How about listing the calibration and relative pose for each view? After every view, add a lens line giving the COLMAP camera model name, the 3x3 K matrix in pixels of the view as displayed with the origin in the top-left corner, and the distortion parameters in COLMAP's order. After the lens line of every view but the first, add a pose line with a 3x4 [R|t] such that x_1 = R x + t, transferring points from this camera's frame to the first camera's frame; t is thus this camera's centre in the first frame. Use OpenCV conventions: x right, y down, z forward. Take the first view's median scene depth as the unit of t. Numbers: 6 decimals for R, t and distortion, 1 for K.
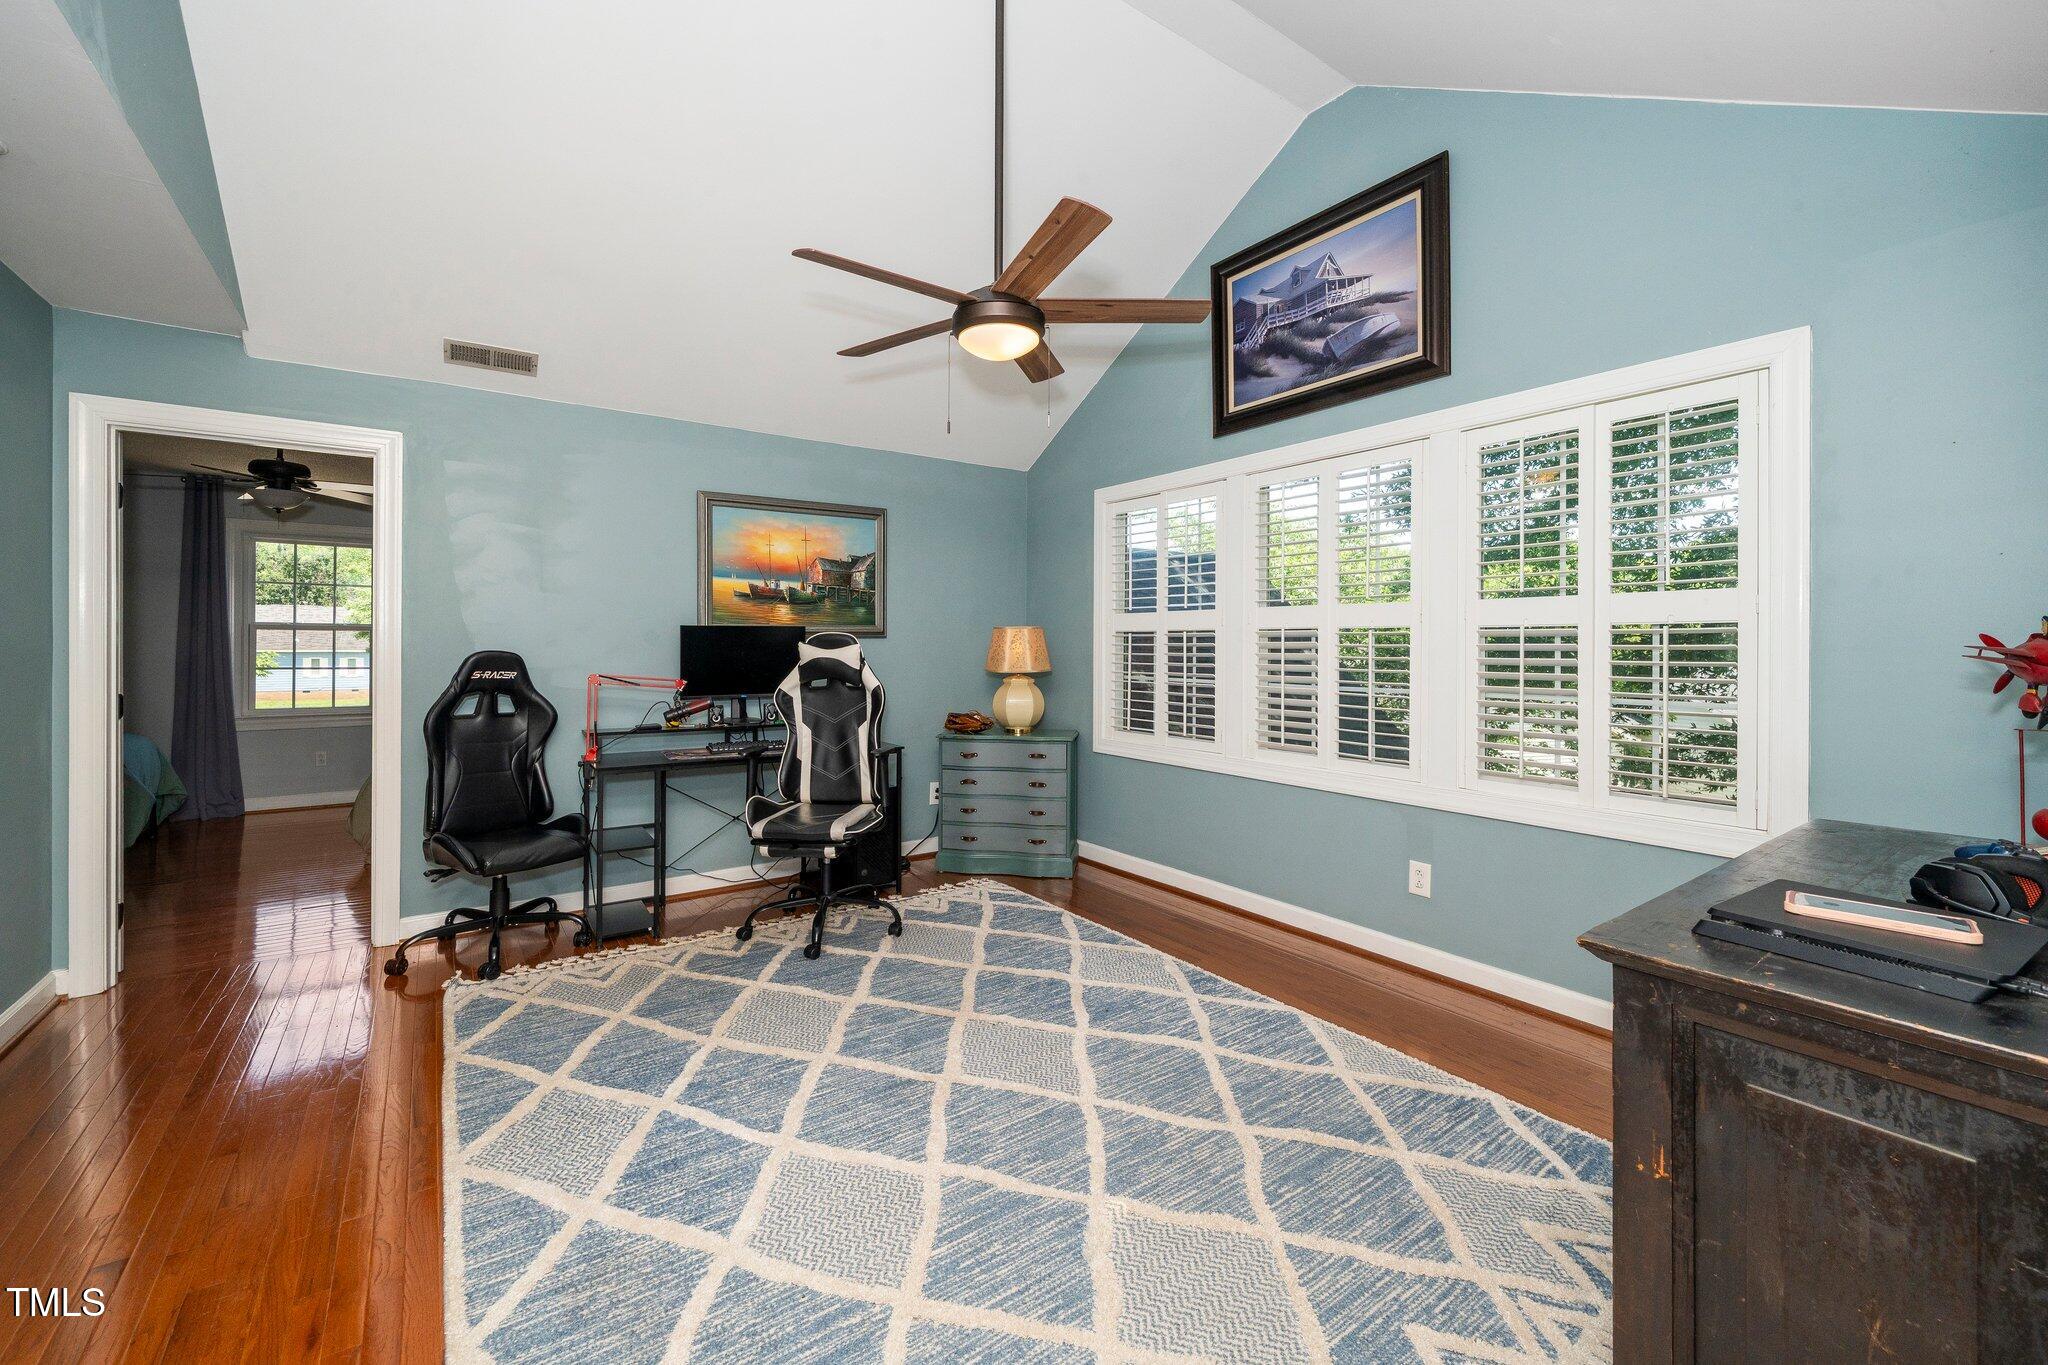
lens RADIAL K [[834.4, 0, 1030.8], [0, 834.4, 646.4], [0, 0, 1]] dist [0.001688, 0.000329]
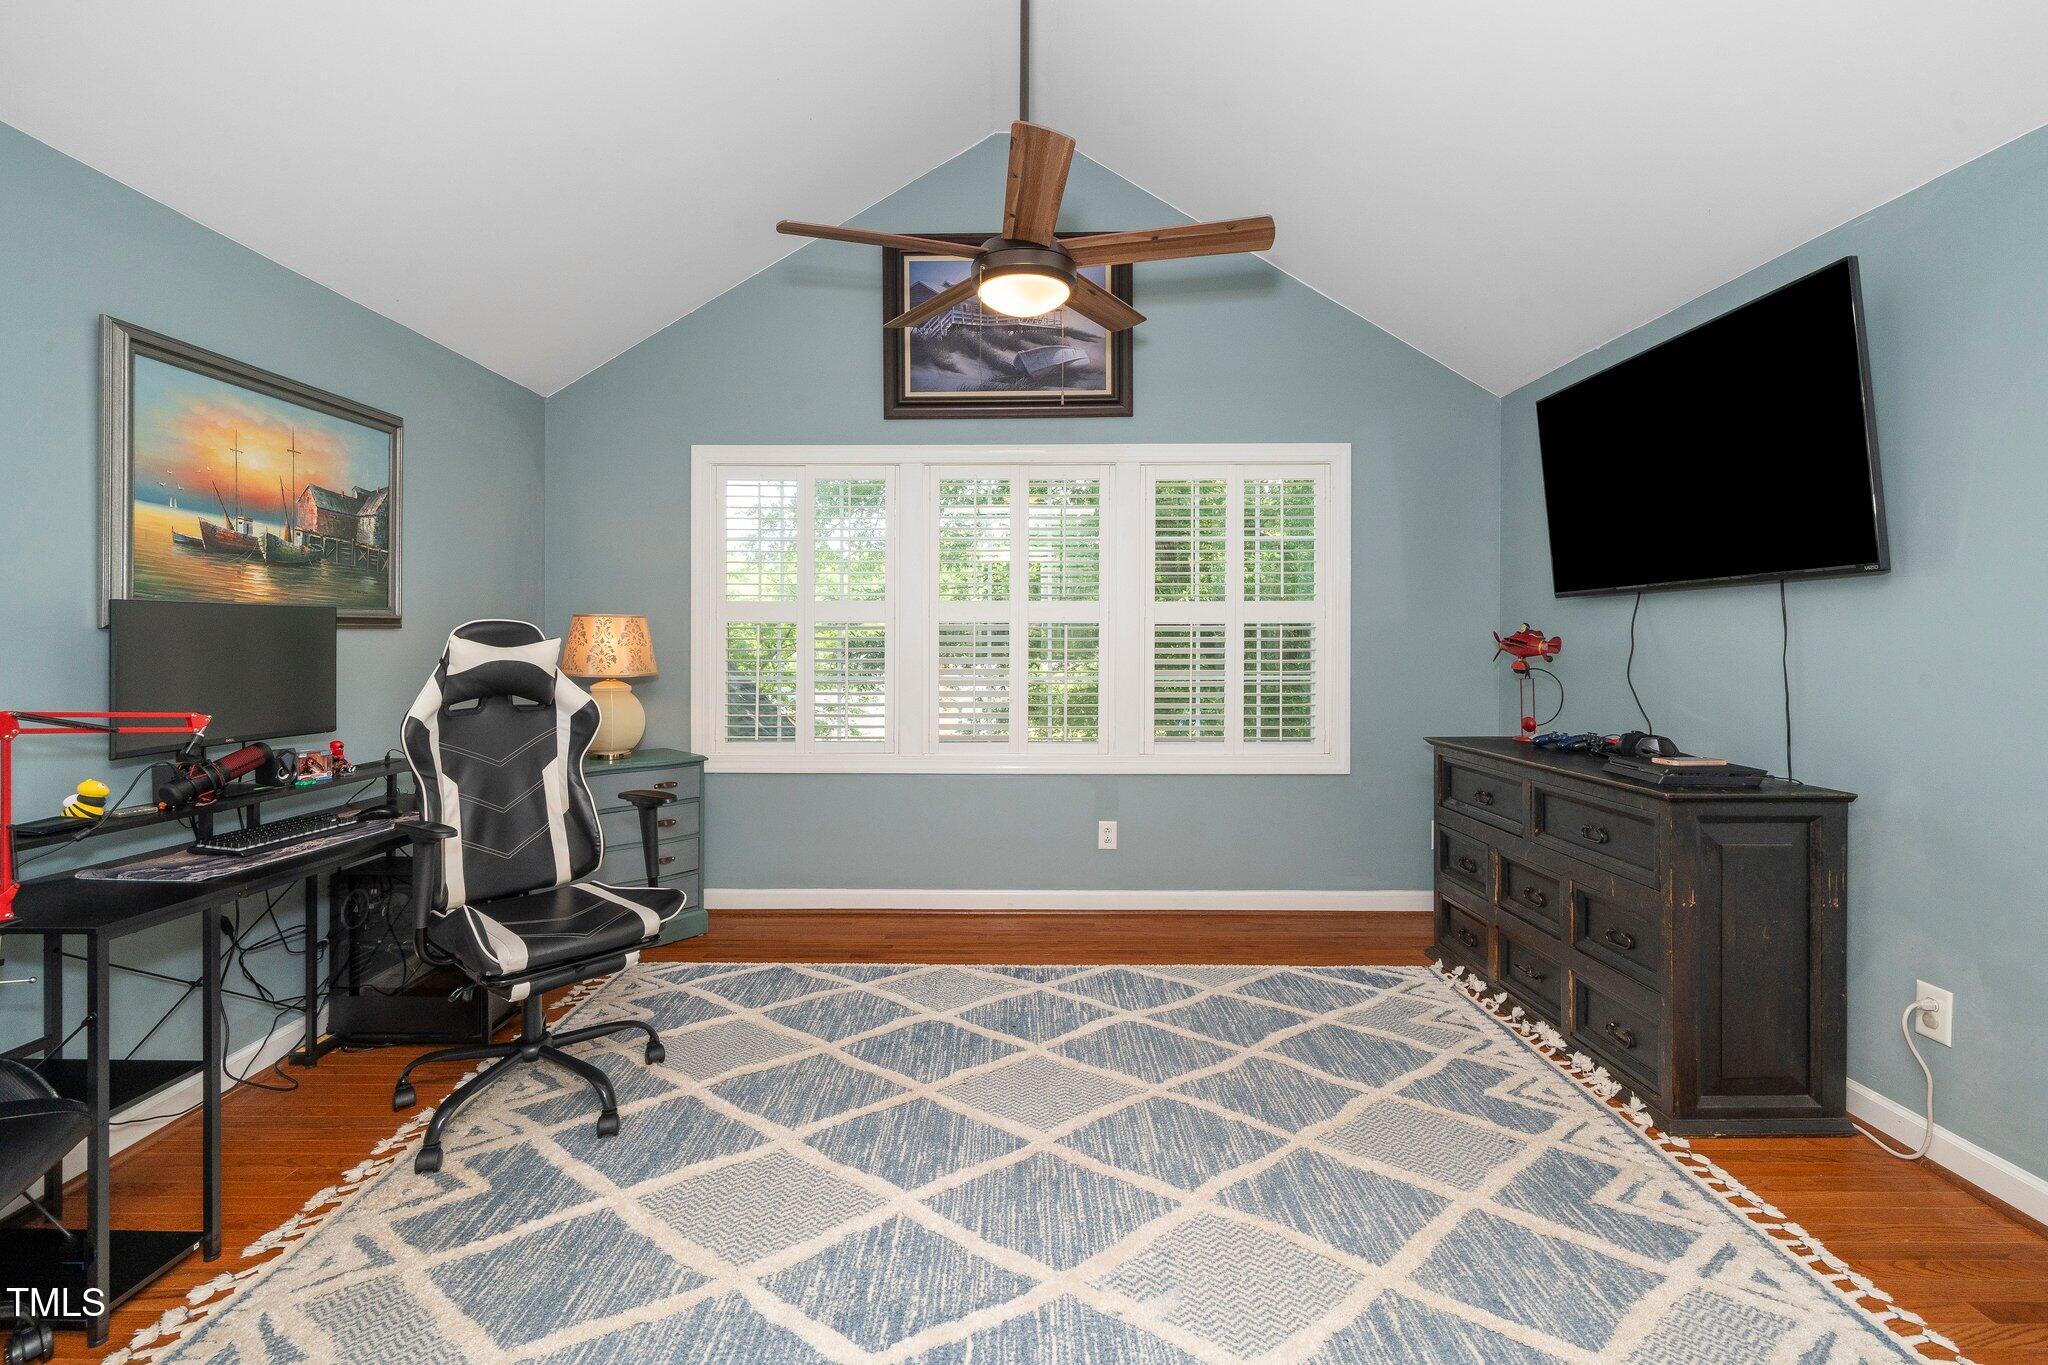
lens RADIAL K [[899.2, 0, 1025.2], [0, 899.2, 642.1], [0, 0, 1]] dist [0.002695, 0.000370]
pose [[0.583303, -0.005736, 0.812234, -0.609617], [0.004332, 0.999983, 0.003951, -0.001377], [-0.812243, 0.001214, 0.583318, 0.333535]]
